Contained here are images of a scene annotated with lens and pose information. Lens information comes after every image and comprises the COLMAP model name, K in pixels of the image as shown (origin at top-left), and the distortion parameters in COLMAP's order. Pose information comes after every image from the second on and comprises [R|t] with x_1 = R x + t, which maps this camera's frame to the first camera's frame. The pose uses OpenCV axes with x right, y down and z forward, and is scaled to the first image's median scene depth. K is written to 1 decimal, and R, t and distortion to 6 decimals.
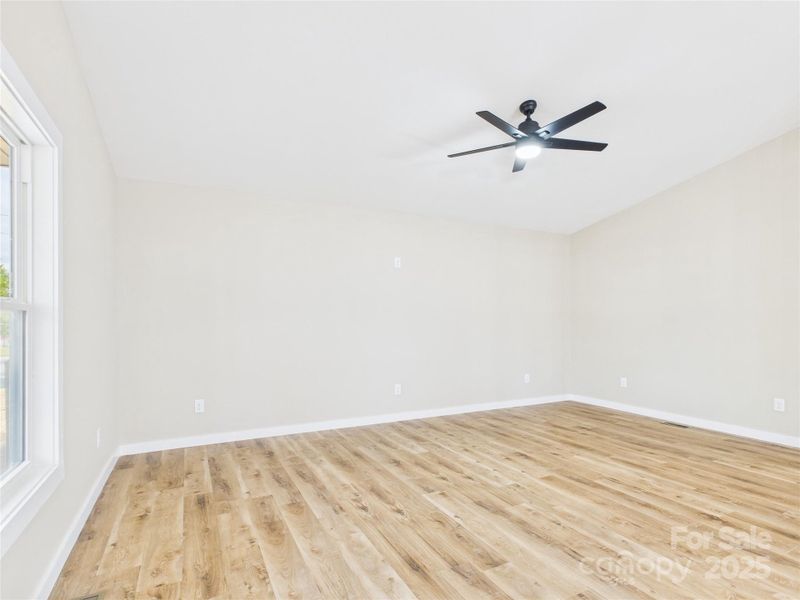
lens RADIAL K [[420.0, 0, 400.8], [0, 420.0, 323.0], [0, 0, 1]] dist [0.002202, -0.000390]
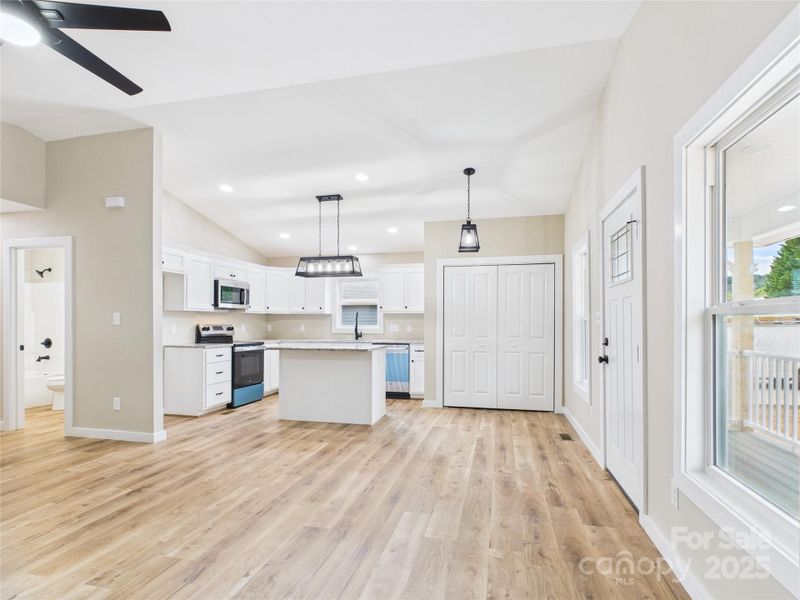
lens RADIAL K [[420.0, 0, 399.8], [0, 420.0, 324.3], [0, 0, 1]] dist [0.002202, -0.000390]
pose [[-0.759283, 0.001575, 0.650758, -0.515094], [0.004983, 0.999982, 0.003394, -0.008056], [-0.650741, 0.005820, -0.759277, 1.214005]]
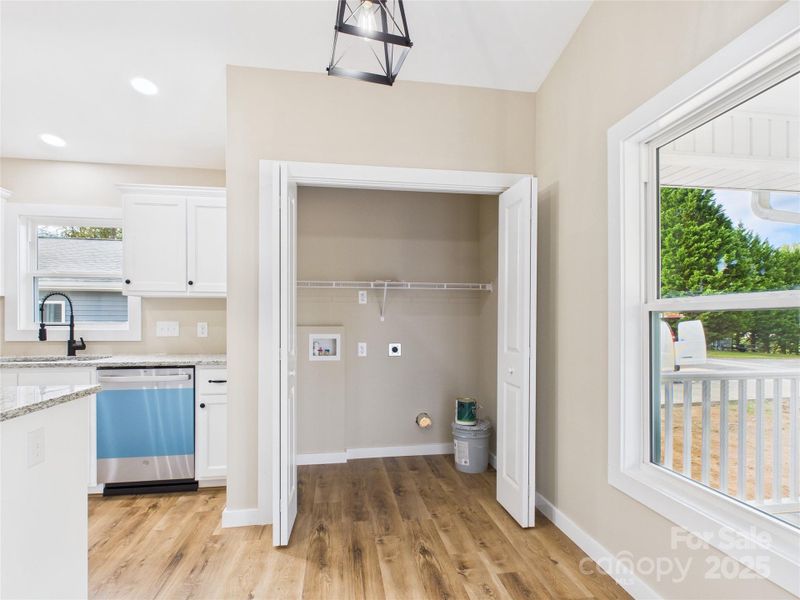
lens RADIAL K [[420.0, 0, 401.0], [0, 420.0, 322.9], [0, 0, 1]] dist [0.002202, -0.000390]
pose [[-0.949022, -0.000155, 0.315209, 0.149573], [0.003011, 0.999950, 0.009558, -0.003413], [-0.315194, 0.010020, -0.948974, 0.245416]]
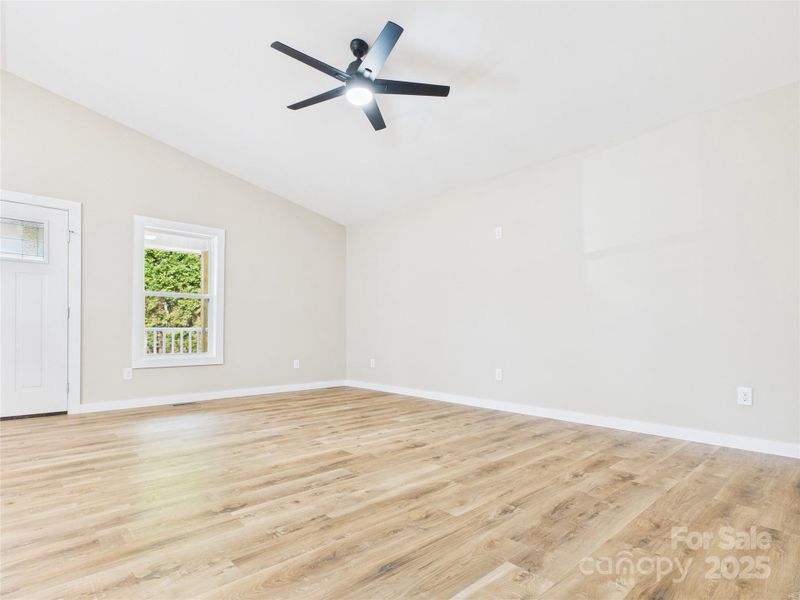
lens RADIAL K [[420.0, 0, 399.7], [0, 420.0, 333.4], [0, 0, 1]] dist [0.002202, -0.000390]
pose [[0.266804, 0.003118, -0.963746, 1.341005], [-0.007045, 0.999974, 0.001285, 0.119158], [0.963725, 0.006447, 0.266819, 0.936975]]
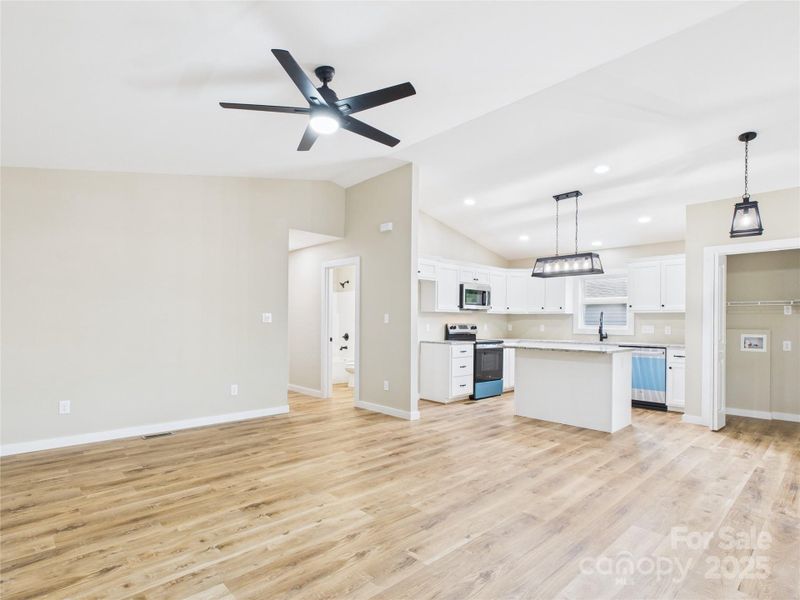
lens RADIAL K [[420.0, 0, 400.7], [0, 420.0, 323.1], [0, 0, 1]] dist [0.002202, -0.000390]
pose [[-0.283404, -0.000503, 0.959001, -0.614084], [-0.001870, 0.999998, -0.000028, -0.008105], [-0.958999, -0.001801, -0.283404, 1.211388]]
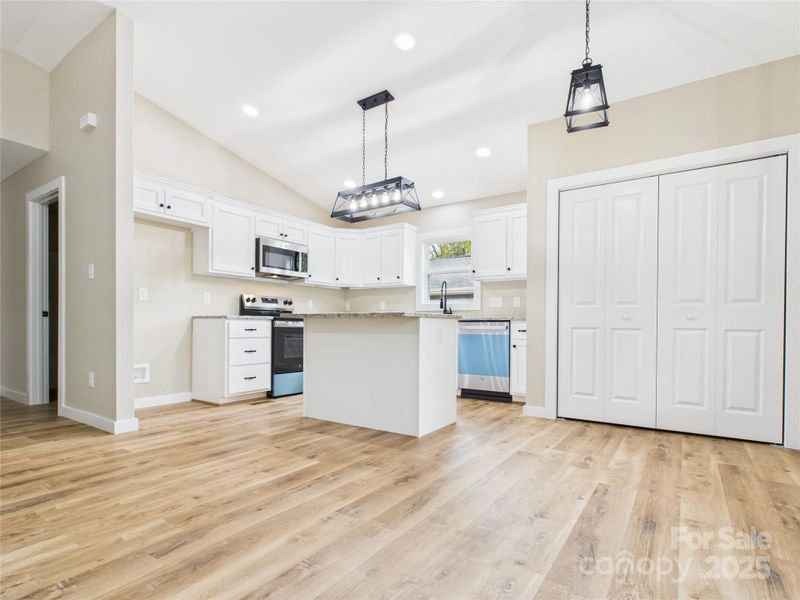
lens RADIAL K [[420.0, 0, 400.3], [0, 420.0, 328.4], [0, 0, 1]] dist [0.002202, -0.000390]
pose [[-0.482366, -0.004224, 0.875960, -0.226741], [0.000182, 0.999988, 0.004922, 0.124606], [-0.875970, 0.002533, -0.482359, 0.552018]]
